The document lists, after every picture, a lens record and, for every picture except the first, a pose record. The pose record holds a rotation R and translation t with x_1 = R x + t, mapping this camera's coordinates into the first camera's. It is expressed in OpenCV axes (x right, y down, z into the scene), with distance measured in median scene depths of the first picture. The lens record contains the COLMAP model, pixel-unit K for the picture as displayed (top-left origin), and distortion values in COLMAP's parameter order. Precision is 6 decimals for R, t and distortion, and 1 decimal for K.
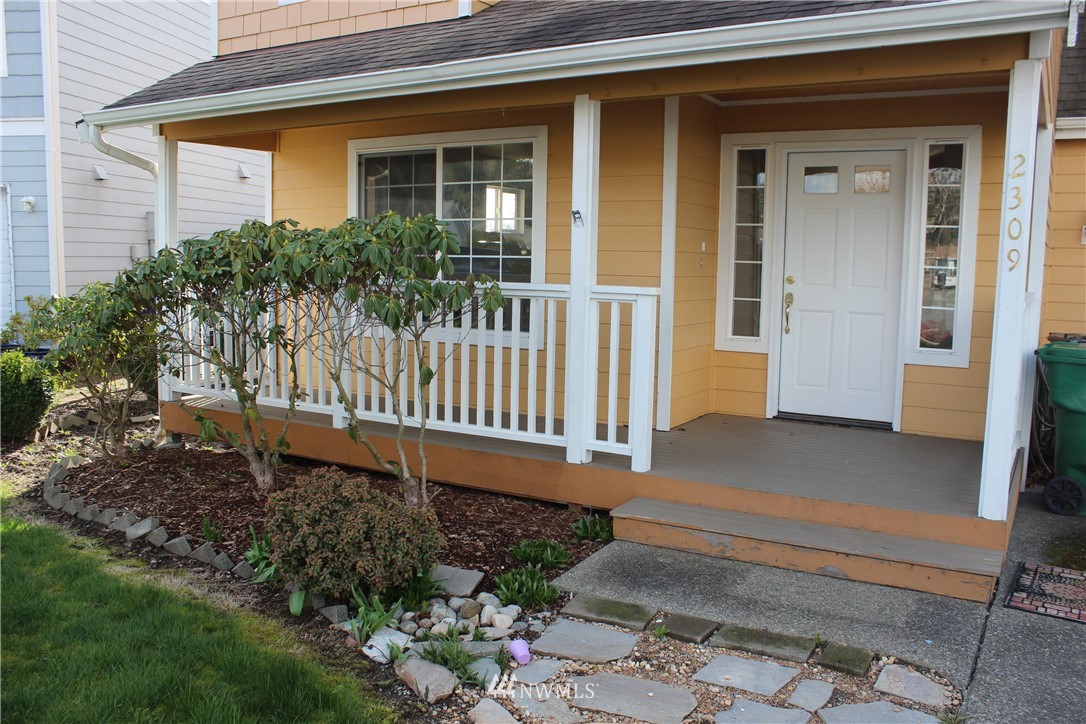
lens RADIAL K [[918.0, 0, 544.3], [0, 918.0, 359.0], [0, 0, 1]] dist [-0.138883, 0.095790]
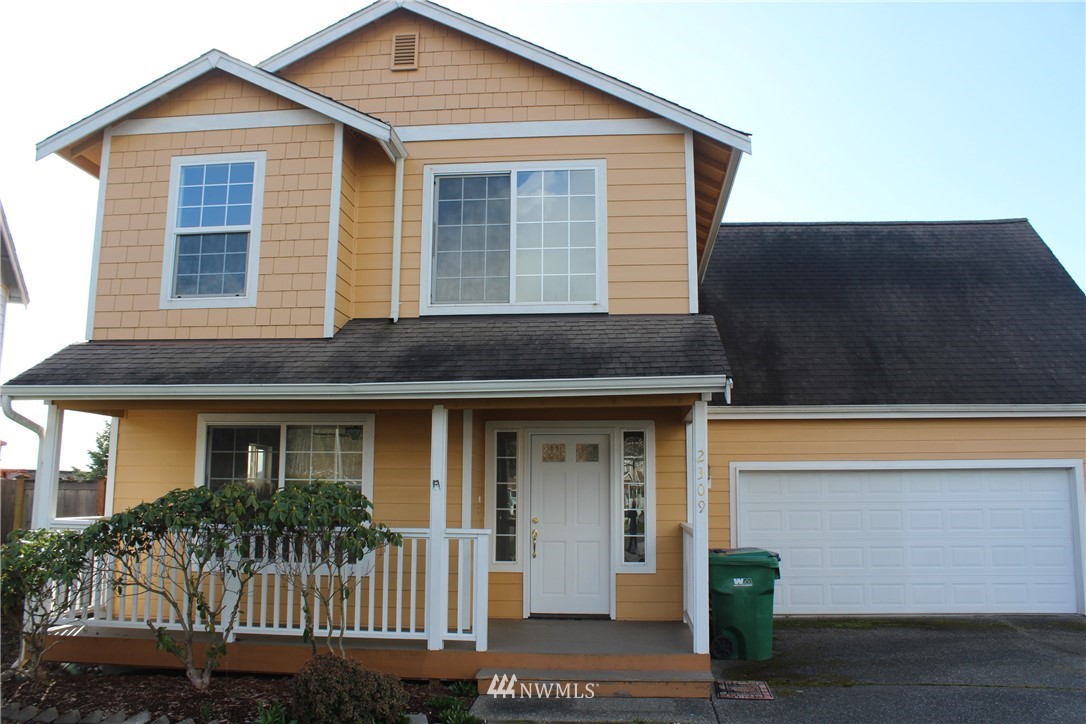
lens RADIAL K [[918.0, 0, 543.7], [0, 918.0, 363.3], [0, 0, 1]] dist [-0.138883, 0.095790]
pose [[0.905429, 0.050290, 0.421509, -0.425680], [0.057034, 0.969543, -0.238187, 0.022633], [-0.420650, 0.239702, 0.874984, -0.432823]]
